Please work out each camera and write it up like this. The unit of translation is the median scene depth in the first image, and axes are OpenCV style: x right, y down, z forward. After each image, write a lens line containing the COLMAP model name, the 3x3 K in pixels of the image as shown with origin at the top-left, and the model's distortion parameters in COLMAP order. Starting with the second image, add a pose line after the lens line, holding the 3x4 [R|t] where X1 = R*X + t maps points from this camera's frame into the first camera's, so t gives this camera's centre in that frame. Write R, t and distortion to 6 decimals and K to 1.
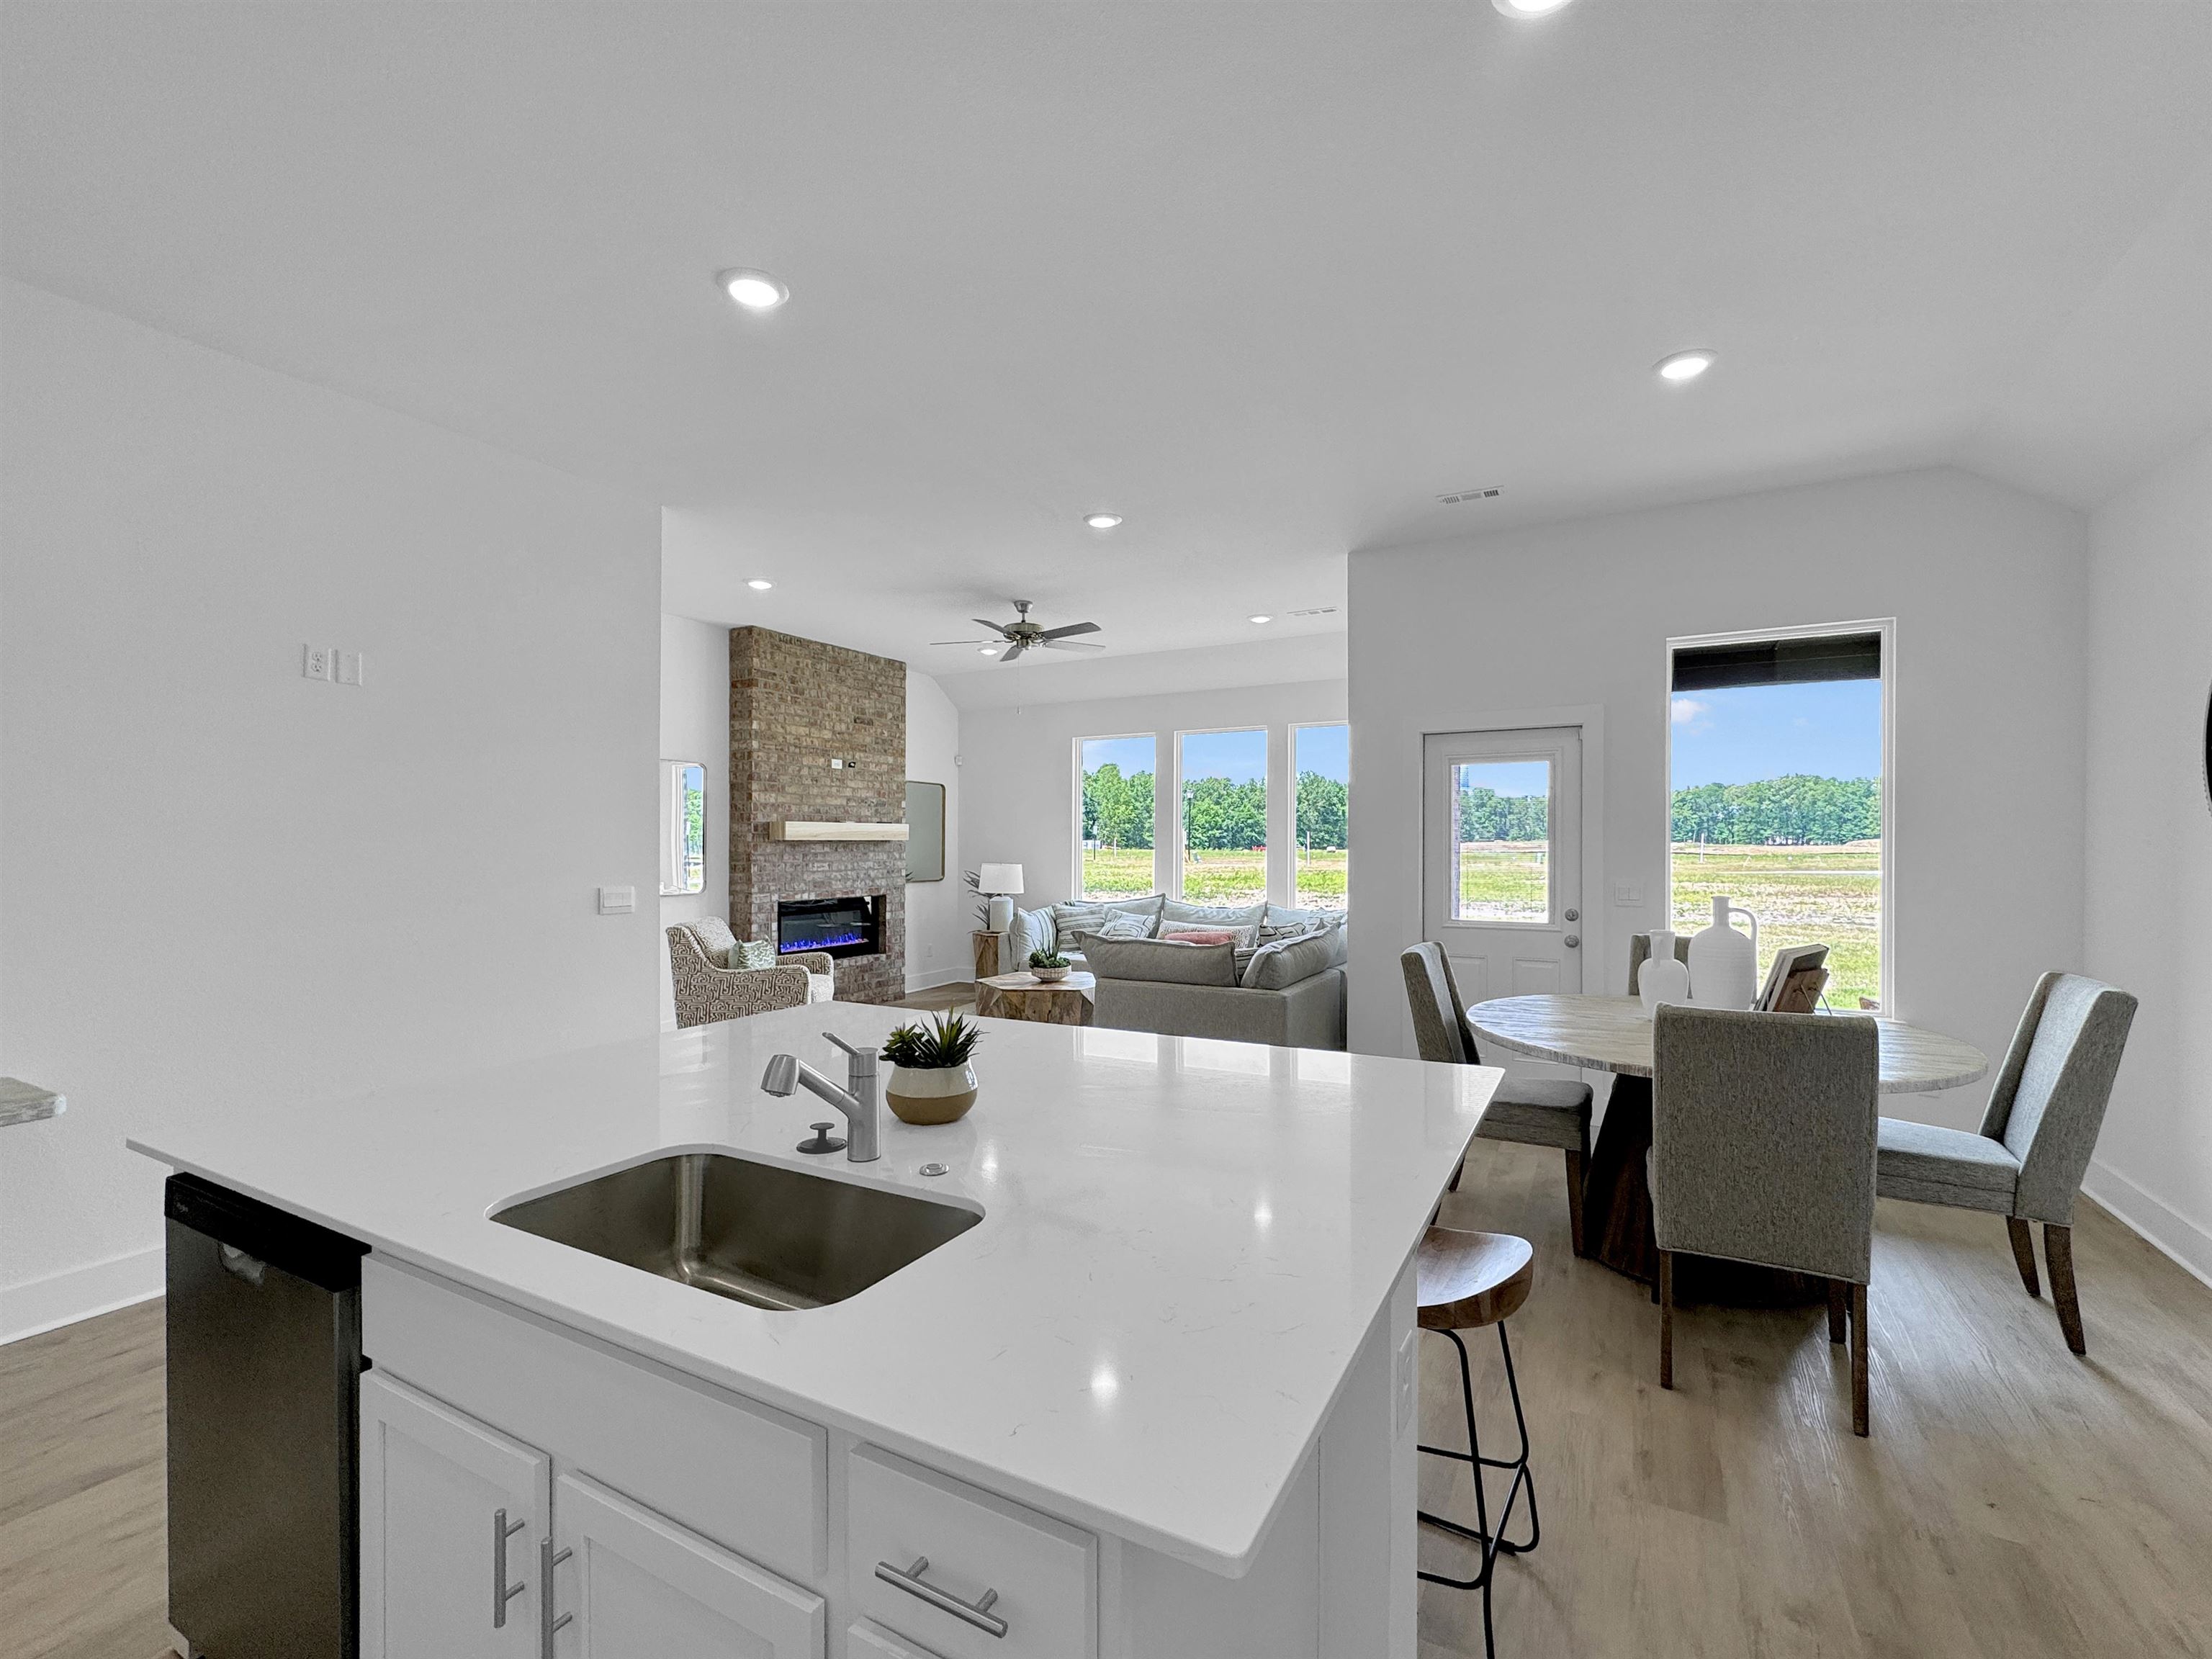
lens RADIAL K [[965.3, 0, 1103.4], [0, 965.3, 837.5], [0, 0, 1]] dist [-0.000401, -0.000360]
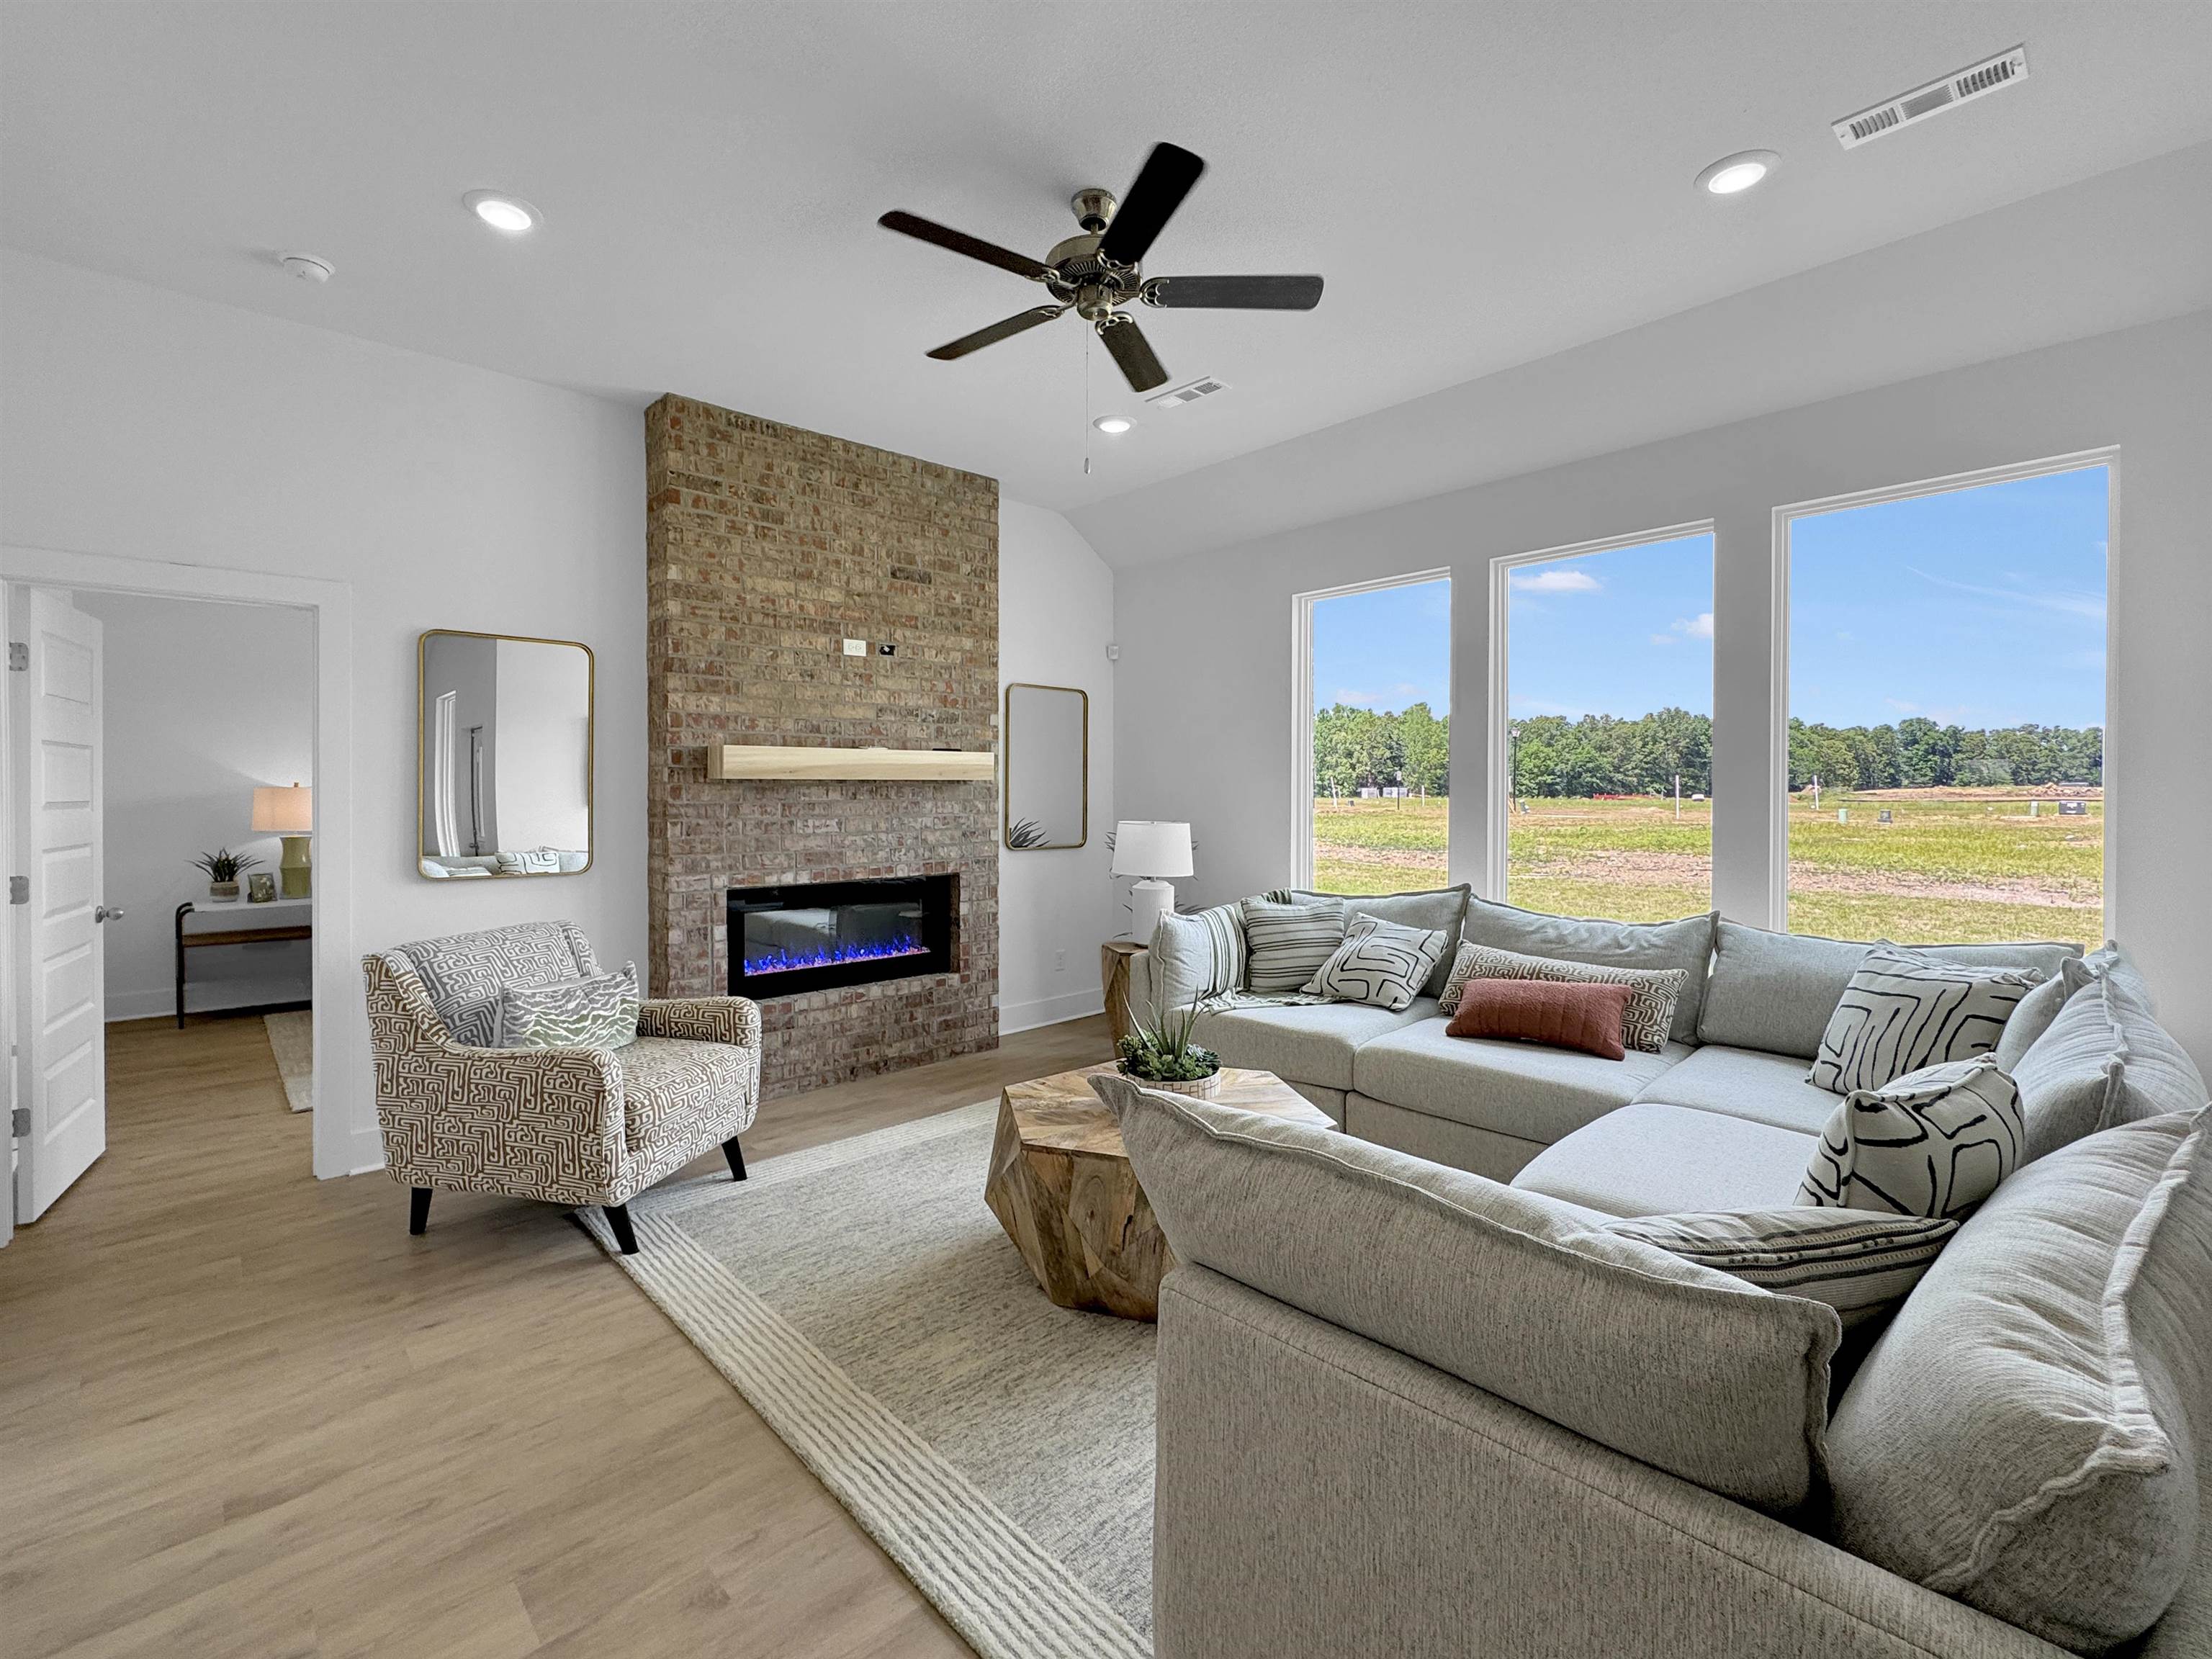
lens RADIAL K [[965.3, 0, 1087.1], [0, 965.3, 792.1], [0, 0, 1]] dist [-0.000401, -0.000360]
pose [[0.946849, -0.001425, -0.321676, 0.038515], [0.003633, 0.999974, 0.006264, 0.006662], [0.321659, -0.007100, 0.946829, 0.476815]]
